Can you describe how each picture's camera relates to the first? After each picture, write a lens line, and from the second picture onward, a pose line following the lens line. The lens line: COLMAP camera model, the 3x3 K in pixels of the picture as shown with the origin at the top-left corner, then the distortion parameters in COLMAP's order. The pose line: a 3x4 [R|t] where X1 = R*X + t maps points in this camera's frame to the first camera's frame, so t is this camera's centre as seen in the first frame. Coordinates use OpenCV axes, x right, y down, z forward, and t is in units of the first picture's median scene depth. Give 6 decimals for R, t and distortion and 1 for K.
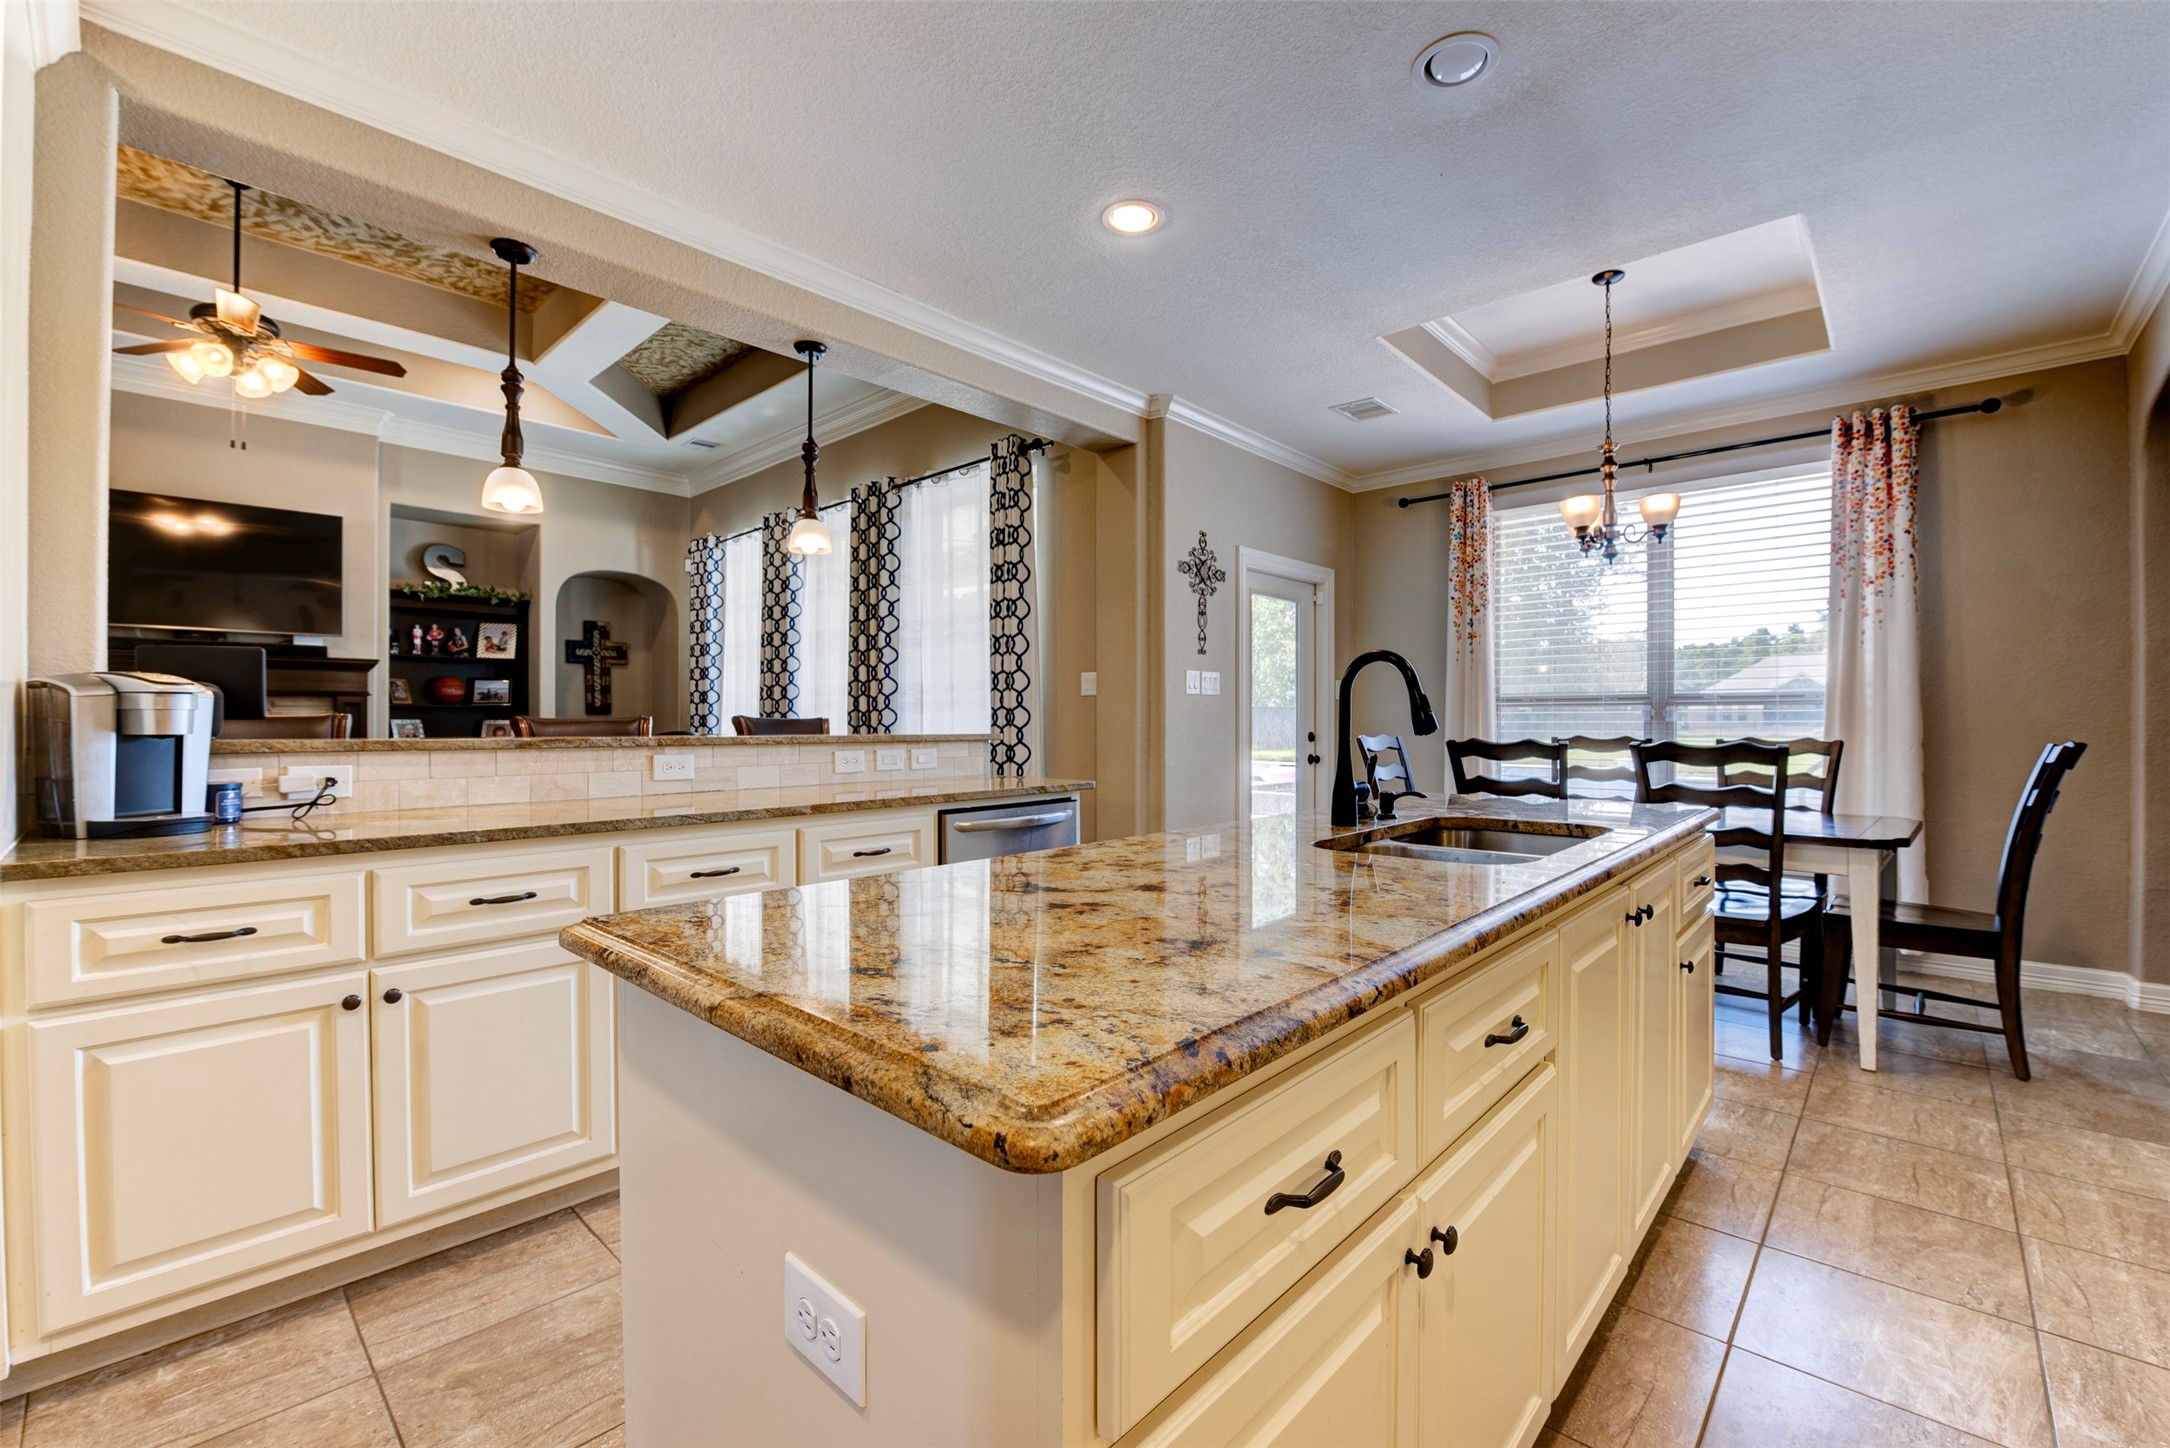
lens RADIAL K [[899.5, 0, 1085.0], [0, 899.5, 724.0], [0, 0, 1]] dist [-0.014946, -0.000165]
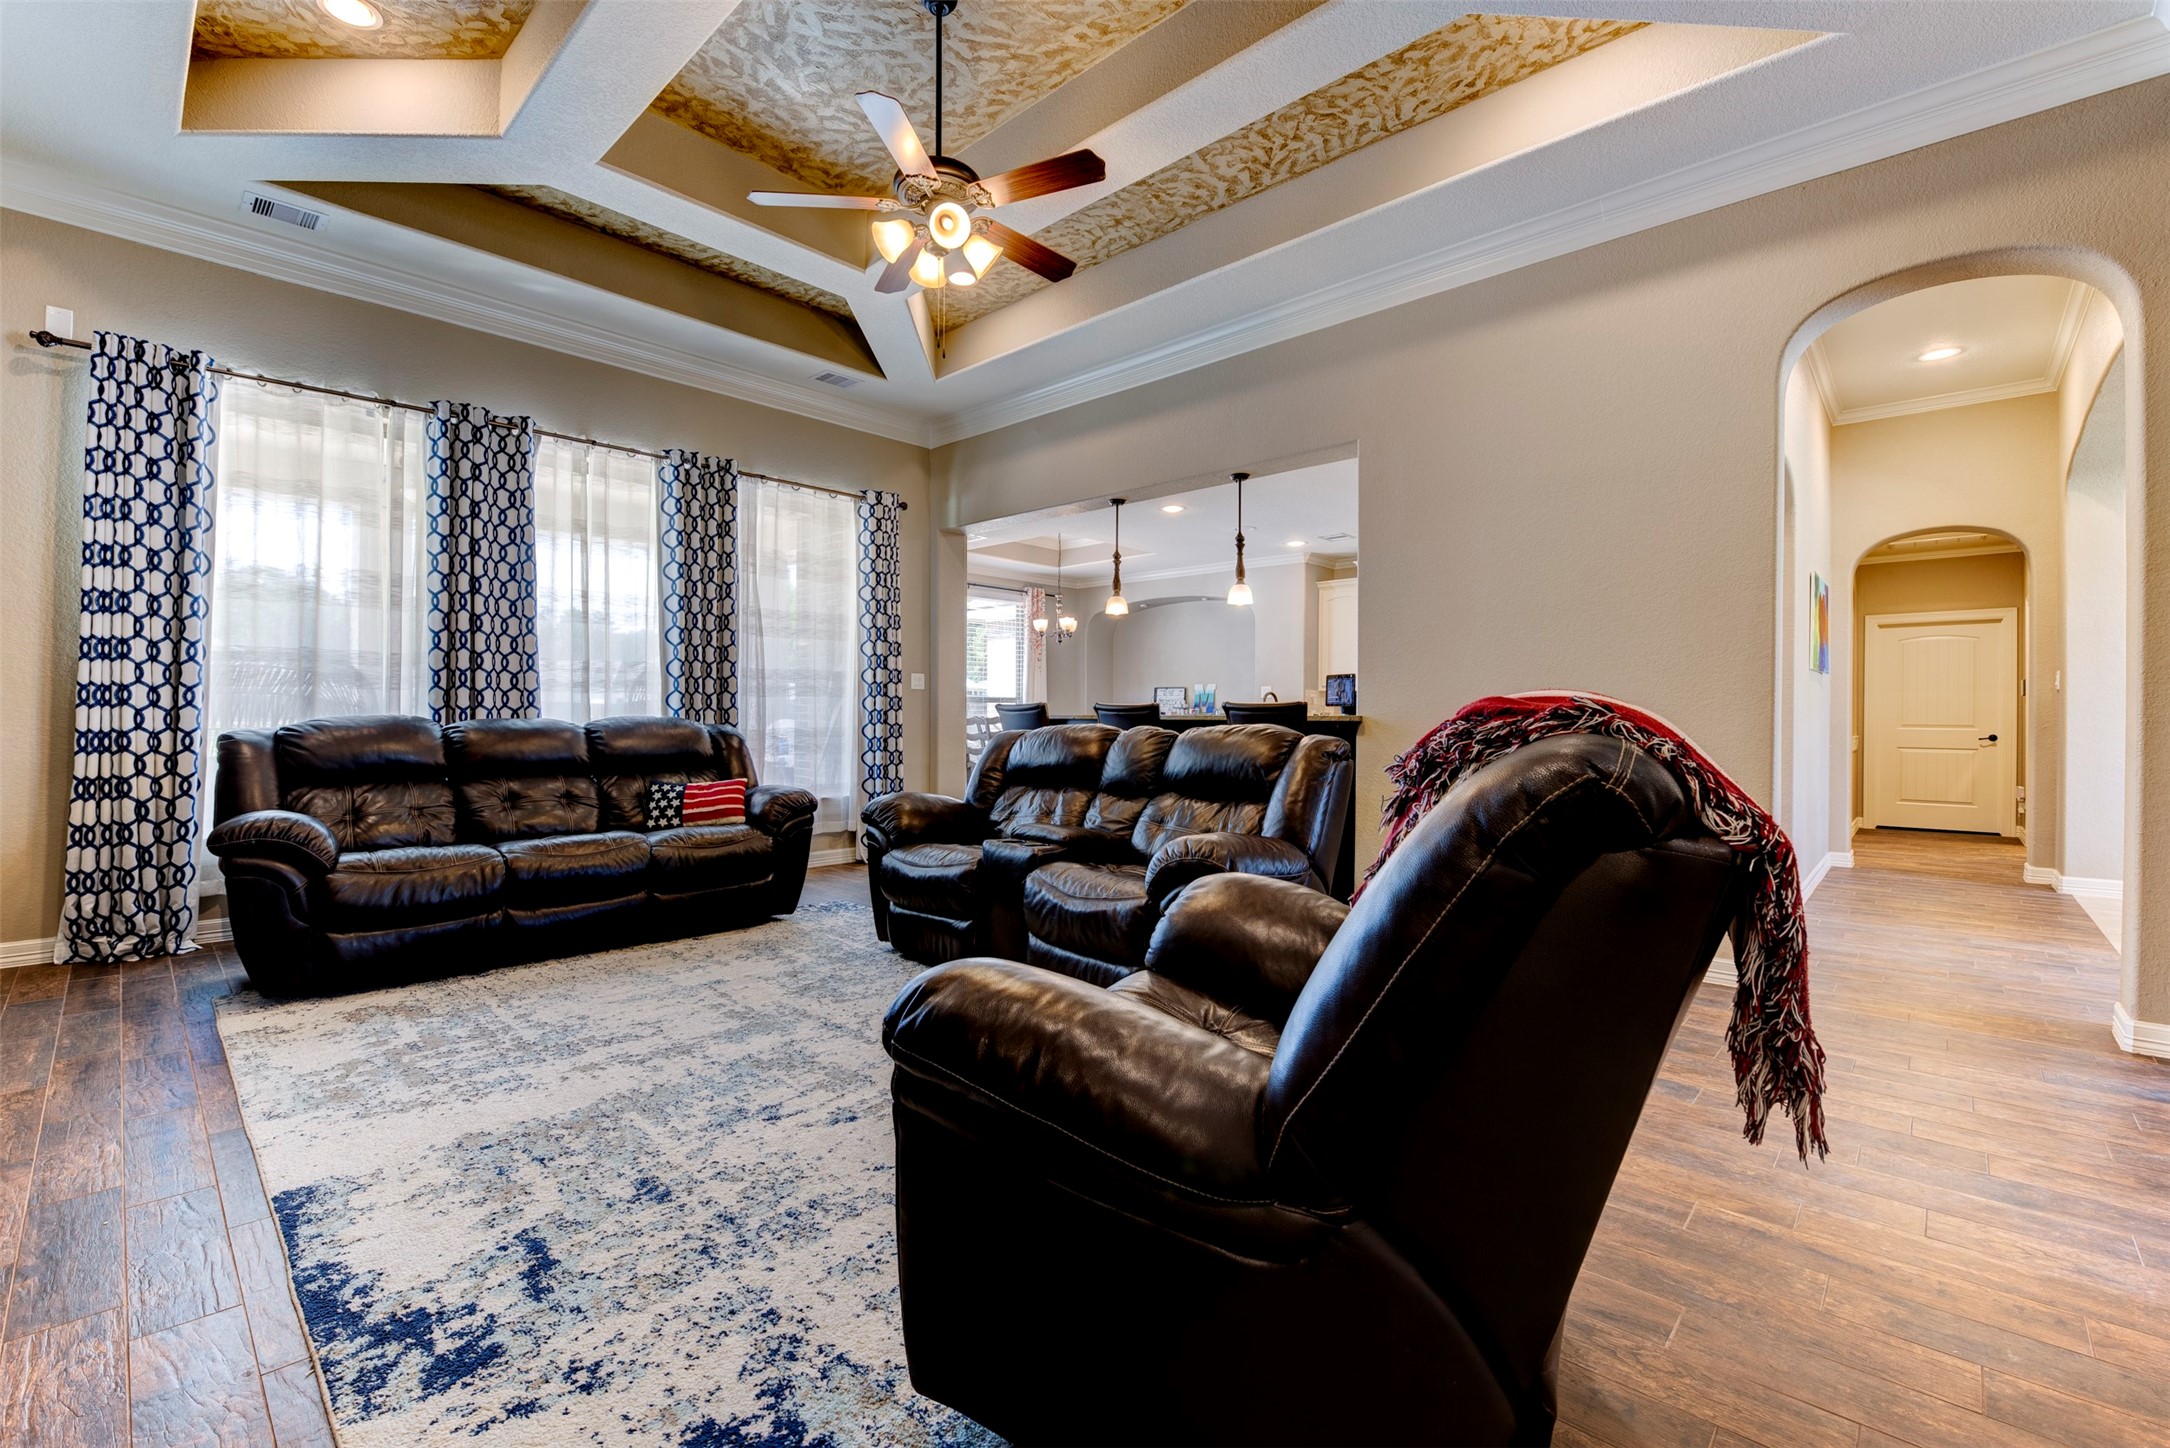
lens RADIAL K [[926.9, 0, 1085.9], [0, 926.9, 720.1], [0, 0, 1]] dist [-0.014948, -0.000141]
pose [[0.002032, -0.004071, 0.999990, -0.970766], [-0.003541, 0.999985, 0.004078, 0.007297], [-0.999992, -0.003549, 0.002018, 0.470129]]
